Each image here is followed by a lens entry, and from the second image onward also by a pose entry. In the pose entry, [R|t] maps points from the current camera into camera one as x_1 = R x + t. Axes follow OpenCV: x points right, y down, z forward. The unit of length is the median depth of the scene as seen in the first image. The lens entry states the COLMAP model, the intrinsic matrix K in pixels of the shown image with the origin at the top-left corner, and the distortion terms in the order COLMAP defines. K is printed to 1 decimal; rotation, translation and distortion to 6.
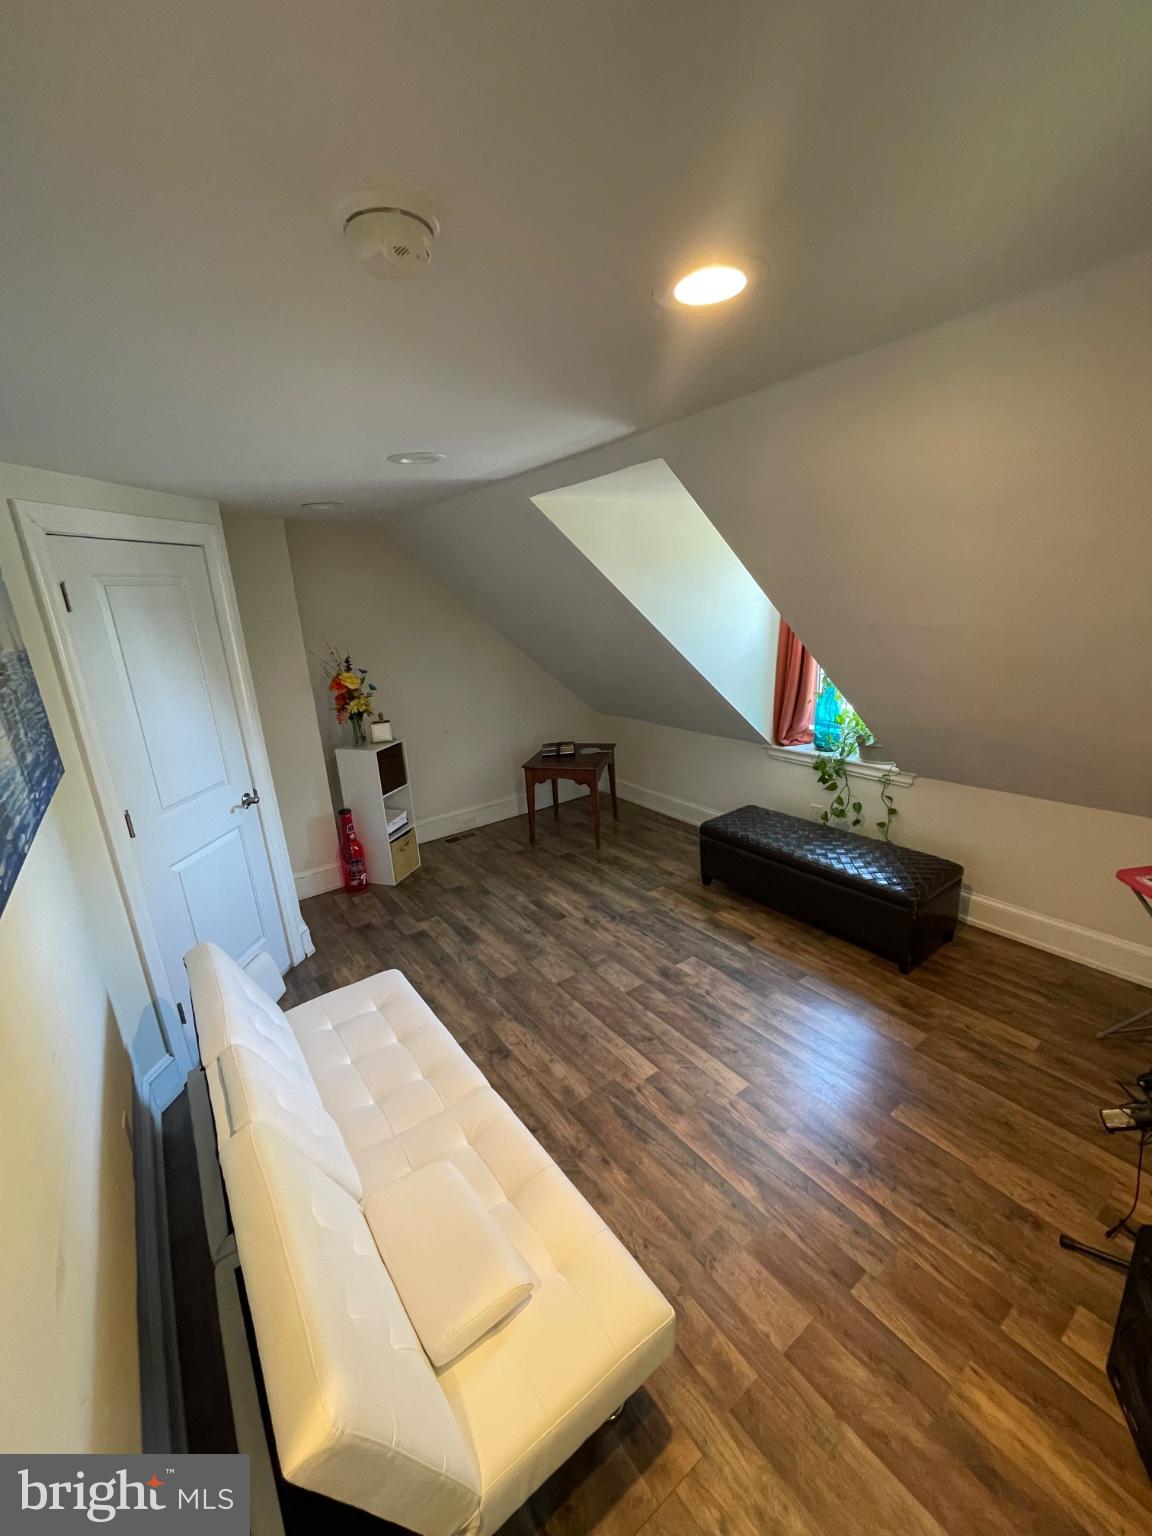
lens RADIAL K [[619.2, 0, 578.4], [0, 619.2, 768.3], [0, 0, 1]] dist [-0.007912, -0.000686]
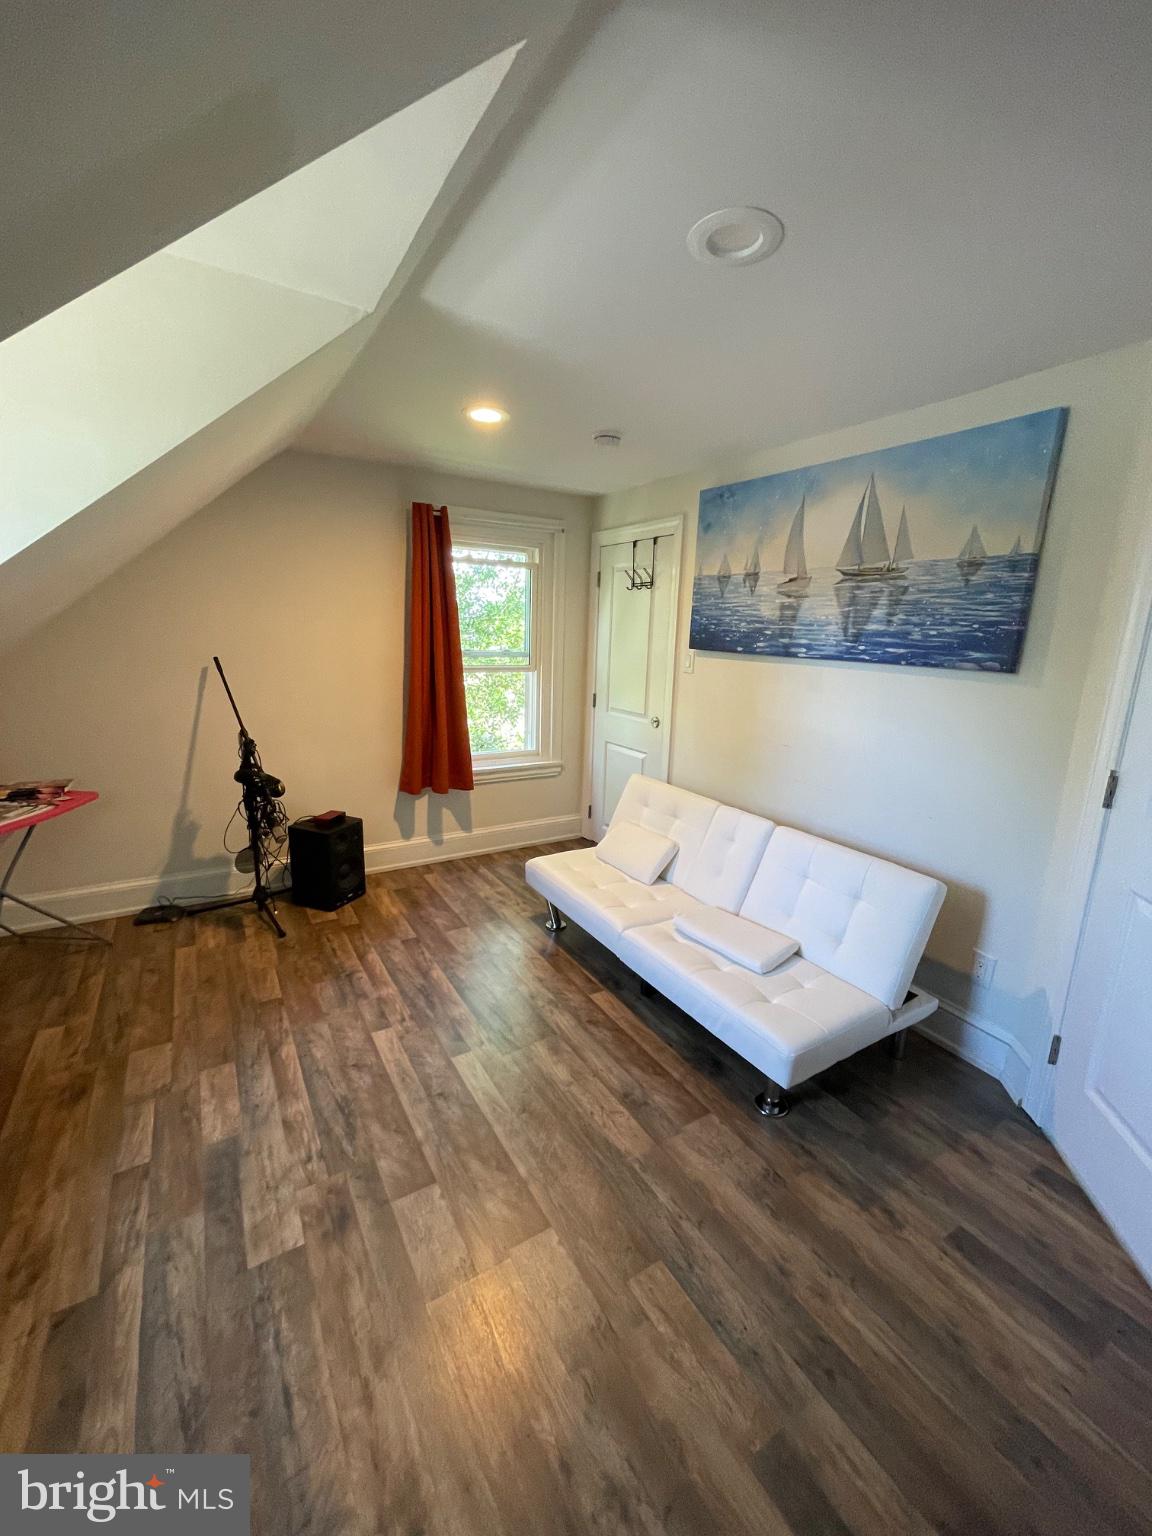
lens RADIAL K [[619.2, 0, 575.2], [0, 619.2, 766.7], [0, 0, 1]] dist [-0.007912, -0.000686]
pose [[-0.996047, 0.010784, 0.088166, -0.123642], [0.051574, 0.878353, 0.475222, -0.280504], [-0.072316, 0.477891, -0.875437, 1.458140]]
